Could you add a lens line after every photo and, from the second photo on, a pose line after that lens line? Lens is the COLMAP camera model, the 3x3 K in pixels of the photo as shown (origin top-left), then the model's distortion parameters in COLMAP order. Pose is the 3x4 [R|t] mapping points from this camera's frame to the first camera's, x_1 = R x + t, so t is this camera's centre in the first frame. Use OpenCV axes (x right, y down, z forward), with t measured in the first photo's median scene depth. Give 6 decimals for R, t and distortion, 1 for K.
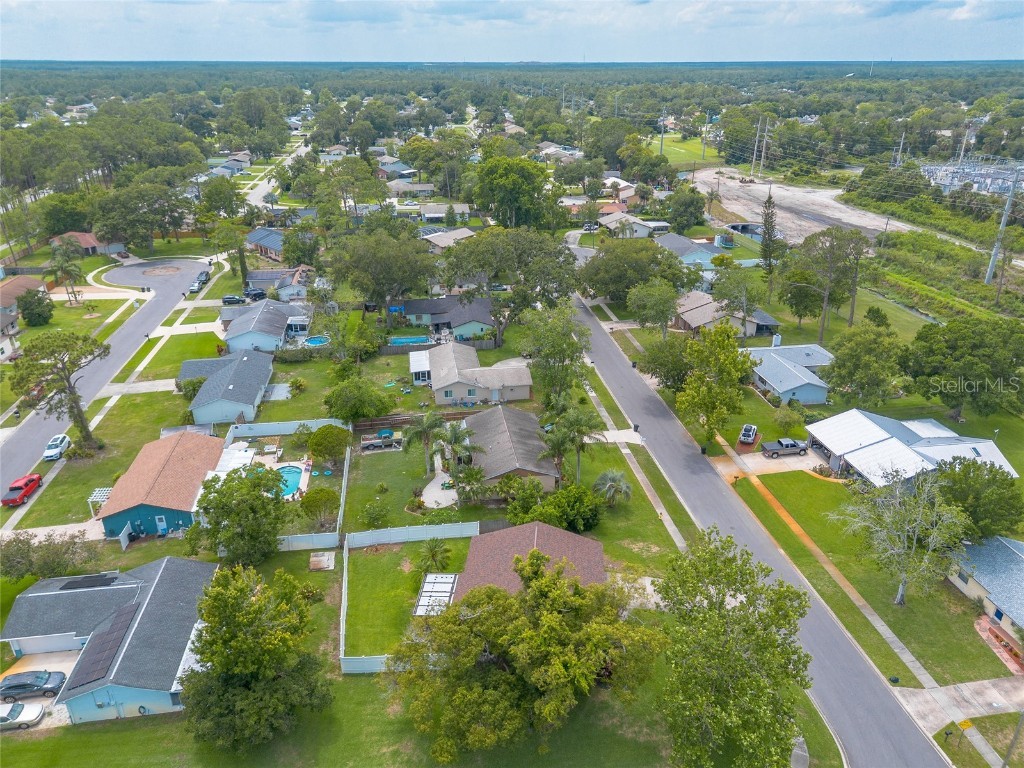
lens RADIAL K [[725.2, 0, 512.0], [0, 725.2, 384.0], [0, 0, 1]] dist [0.092724, -0.111958]
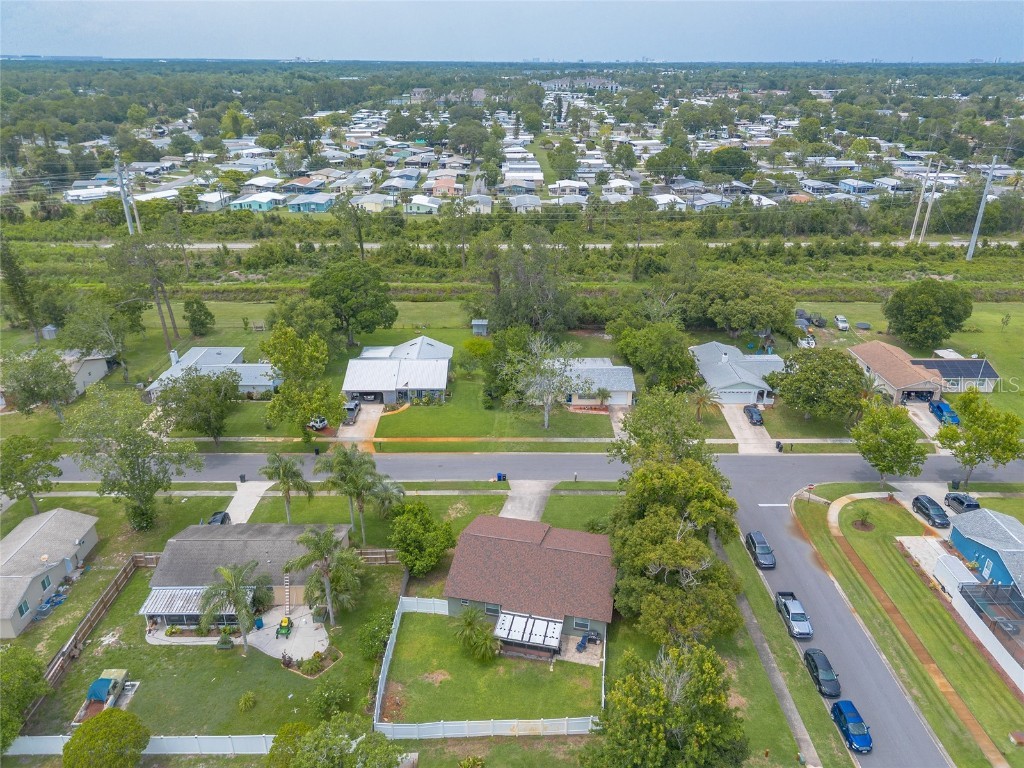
lens RADIAL K [[725.2, 0, 512.0], [0, 725.2, 384.0], [0, 0, 1]] dist [0.092724, -0.111958]
pose [[0.139828, -0.401901, 0.904944, -0.579550], [0.396746, 0.860092, 0.320678, -0.206854], [-0.907216, 0.314193, 0.279718, 0.452642]]
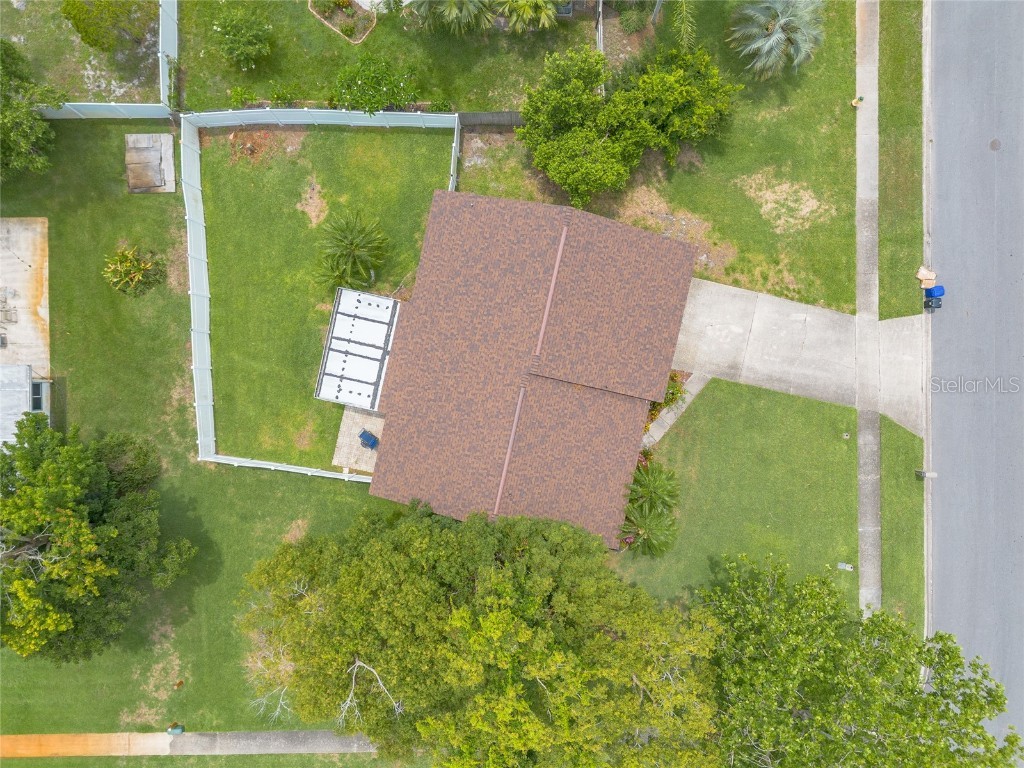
lens RADIAL K [[725.2, 0, 512.0], [0, 725.2, 384.0], [0, 0, 1]] dist [0.092724, -0.111958]
pose [[0.990451, 0.137693, -0.006868, 0.012778], [-0.048186, 0.392425, 0.918521, -0.144235], [0.129169, -0.909419, 0.395313, 0.536893]]
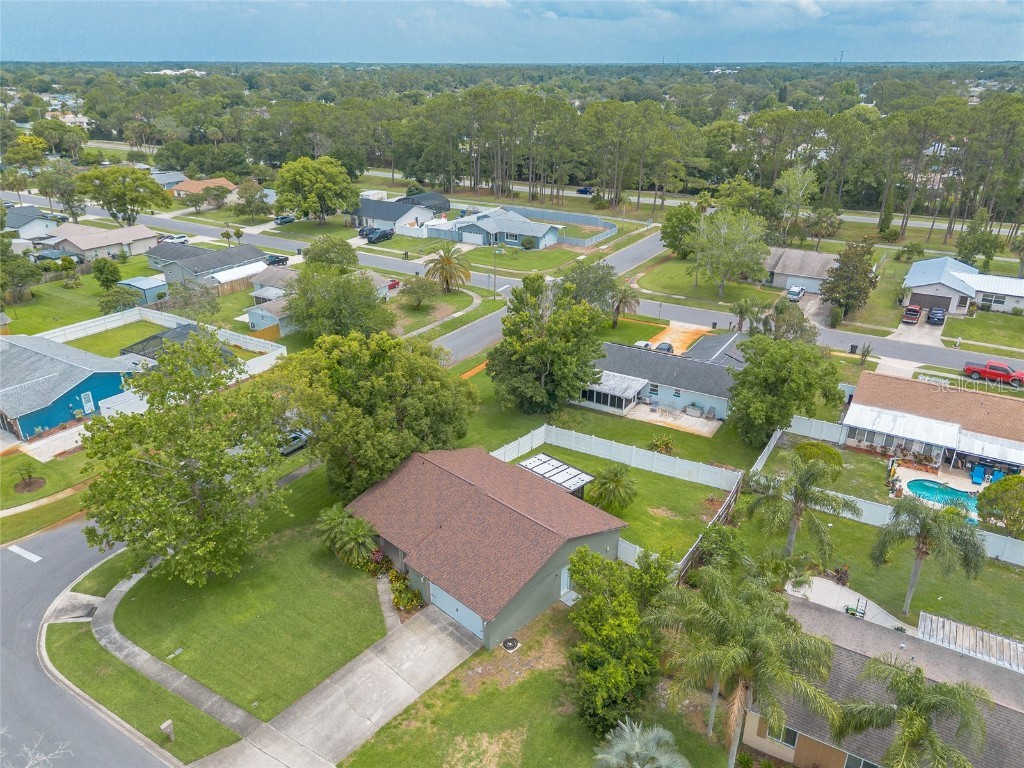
lens RADIAL K [[725.2, 0, 512.0], [0, 725.2, 384.0], [0, 0, 1]] dist [0.092724, -0.111958]
pose [[-0.640317, 0.305369, -0.704801, 0.343323], [-0.311745, 0.735290, 0.601801, -0.195352], [0.702004, 0.605061, -0.375621, 0.845020]]
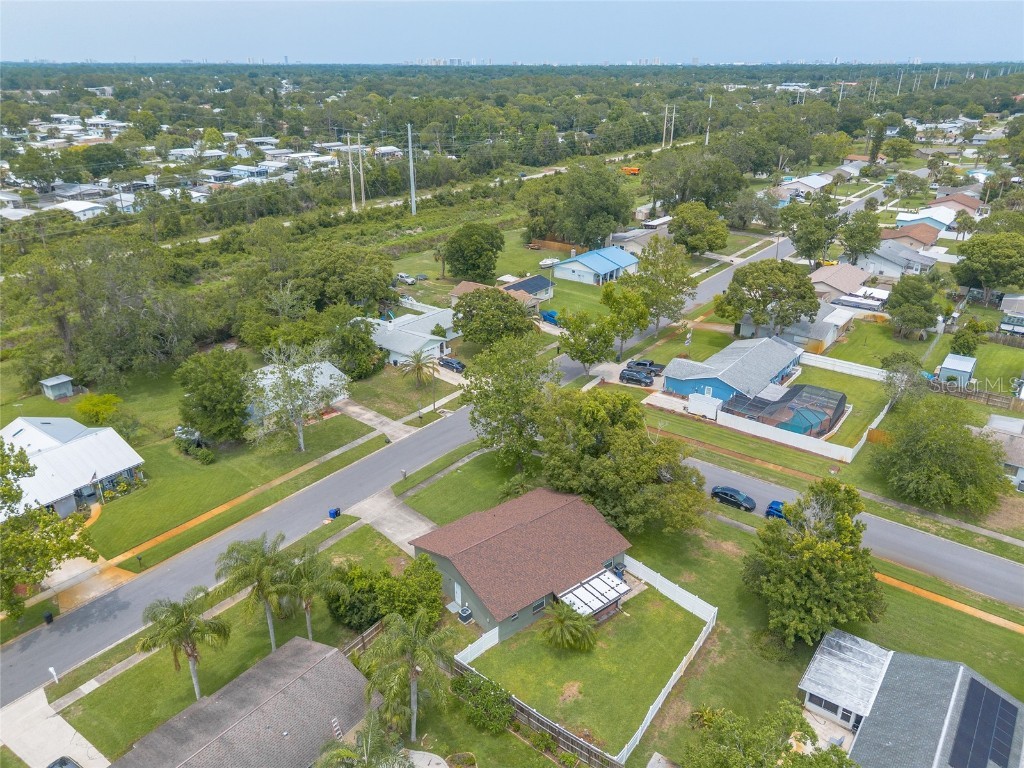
lens RADIAL K [[725.2, 0, 512.0], [0, 725.2, 384.0], [0, 0, 1]] dist [0.092724, -0.111958]
pose [[-0.696491, -0.291161, 0.655839, -0.380822], [0.287940, 0.723762, 0.627103, -0.344890], [-0.657260, 0.625614, -0.420257, 0.890629]]
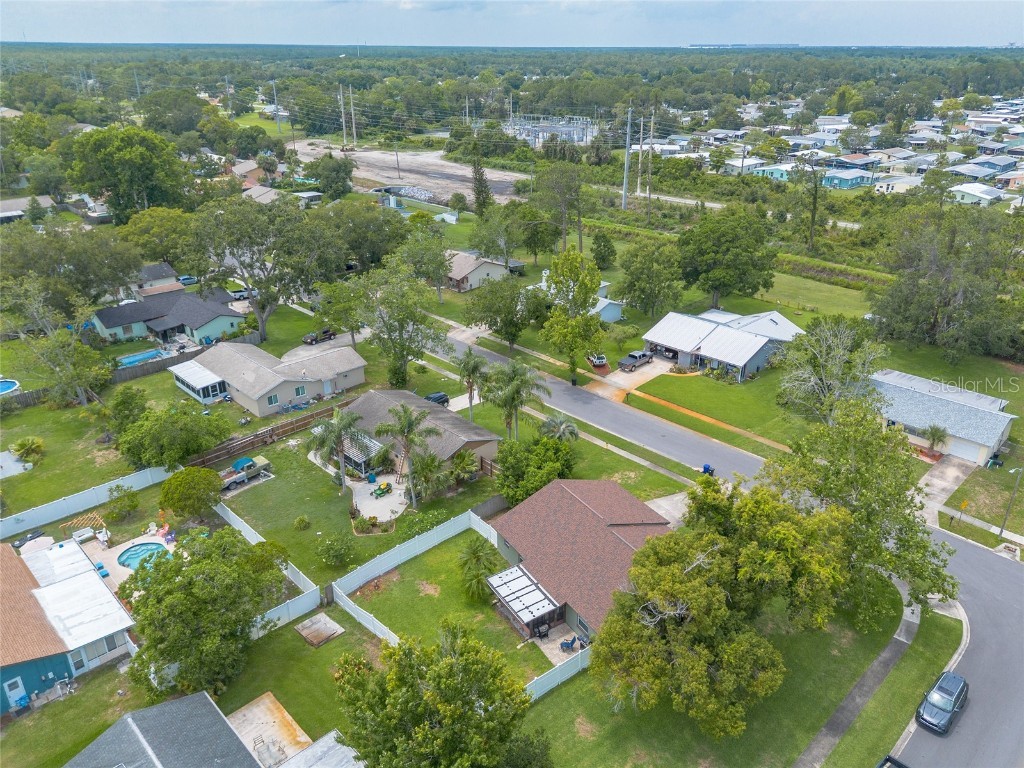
lens RADIAL K [[750.6, 0, 527.7], [0, 750.6, 372.1], [0, 0, 1]] dist [0.068050, -0.055688]
pose [[0.801904, -0.234499, 0.549509, -0.348994], [0.237732, 0.969044, 0.066608, -0.004808], [-0.548118, 0.077223, 0.832828, 0.188394]]
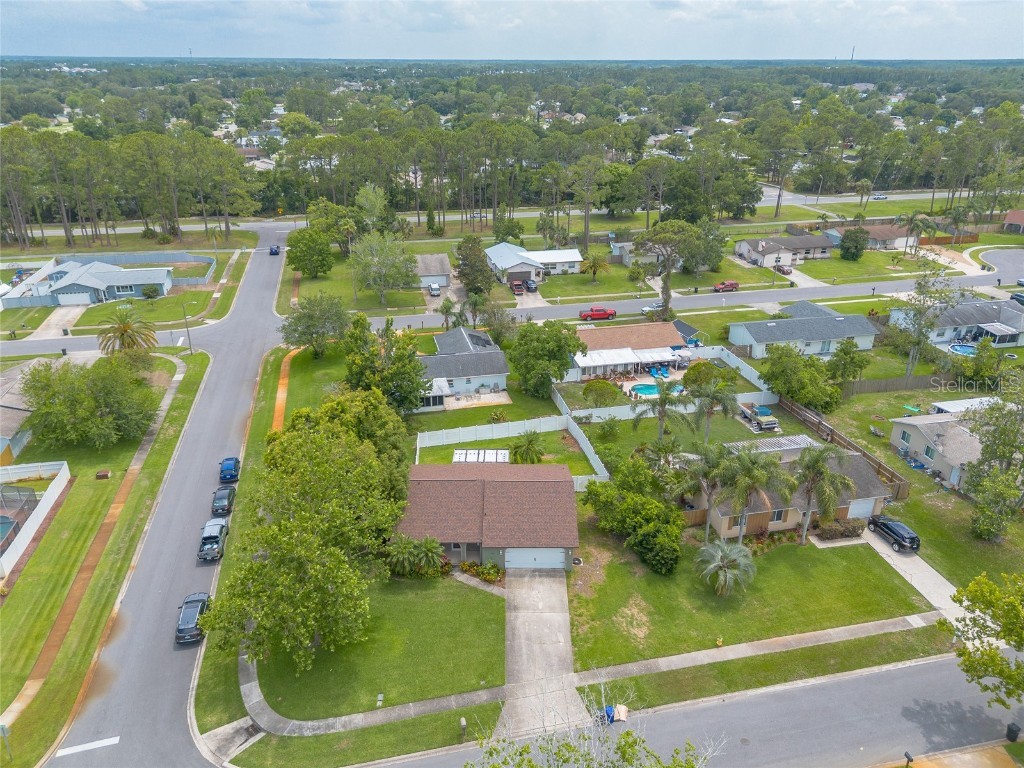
lens RADIAL K [[725.2, 0, 512.0], [0, 725.2, 384.0], [0, 0, 1]] dist [0.092724, -0.111958]
pose [[0.079163, 0.401188, -0.912569, 0.594264], [-0.404676, 0.849551, 0.338379, -0.135730], [0.911027, 0.342508, 0.229604, 0.520771]]
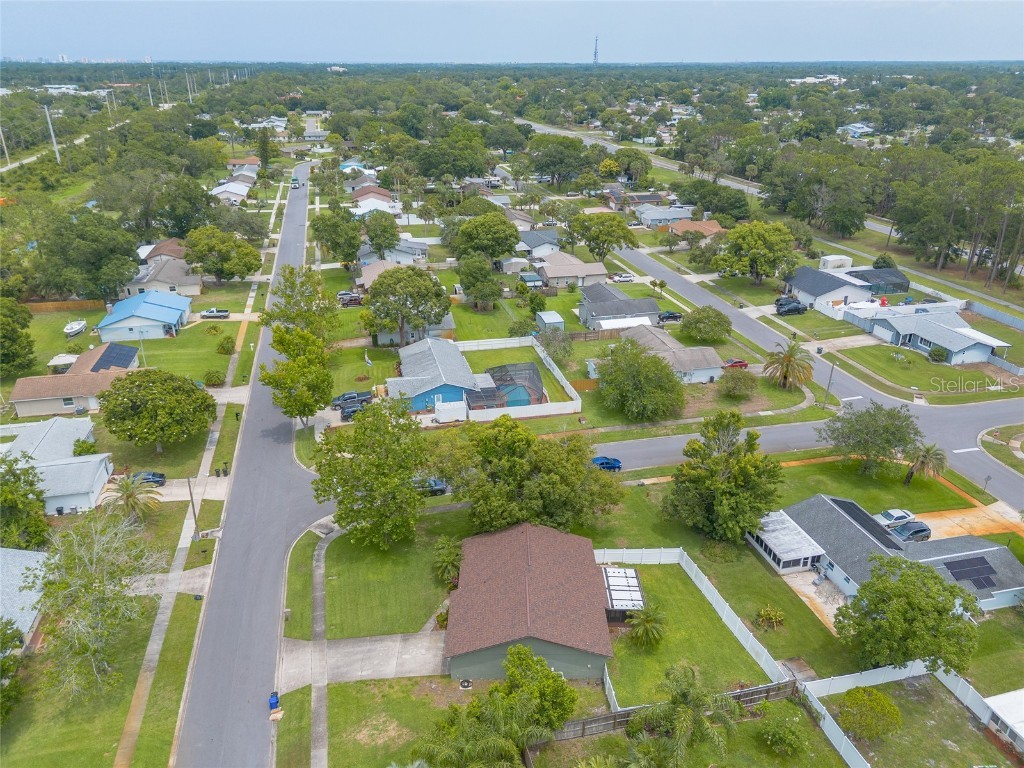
lens RADIAL K [[725.2, 0, 512.0], [0, 725.2, 384.0], [0, 0, 1]] dist [0.092724, -0.111958]
pose [[-0.995693, 0.032801, -0.086711, 0.084606], [-0.041760, 0.676371, 0.735377, -0.424789], [0.082770, 0.735831, -0.672088, 1.000664]]
